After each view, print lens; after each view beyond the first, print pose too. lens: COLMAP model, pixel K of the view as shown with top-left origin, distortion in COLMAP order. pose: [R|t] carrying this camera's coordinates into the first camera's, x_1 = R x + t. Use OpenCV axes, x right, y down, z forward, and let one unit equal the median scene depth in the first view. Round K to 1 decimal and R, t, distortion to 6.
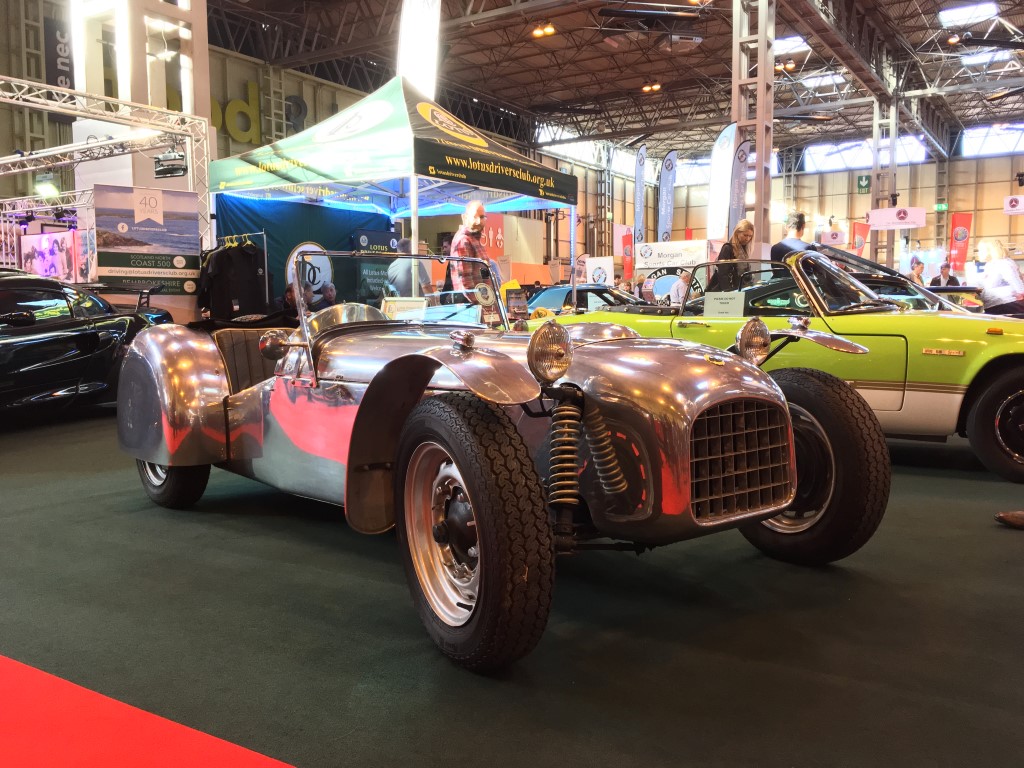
lens RADIAL K [[867.1, 0, 510.3], [0, 867.1, 384.7], [0, 0, 1]] dist [0.062408, -0.101012]
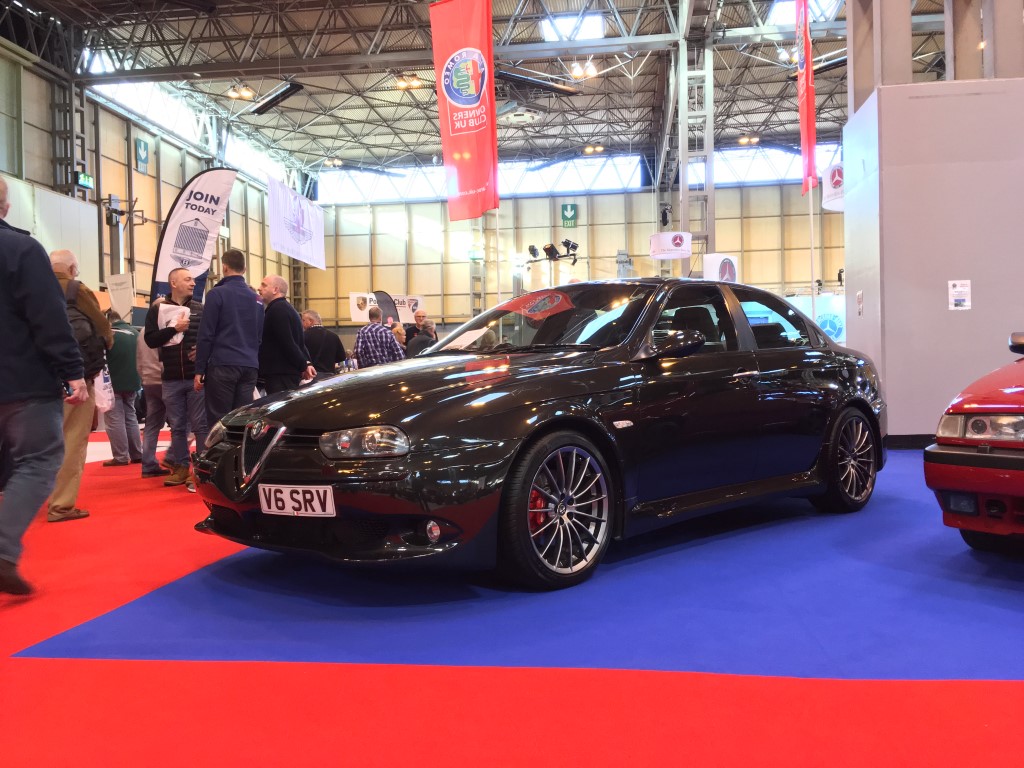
lens RADIAL K [[867.1, 0, 512.0], [0, 867.1, 385.0], [0, 0, 1]] dist [0.062408, -0.101012]
pose [[0.898509, -0.017244, 0.438617, 0.023204], [0.053824, 0.996016, -0.071100, -0.030446], [-0.435643, 0.087492, 0.895857, 0.364703]]
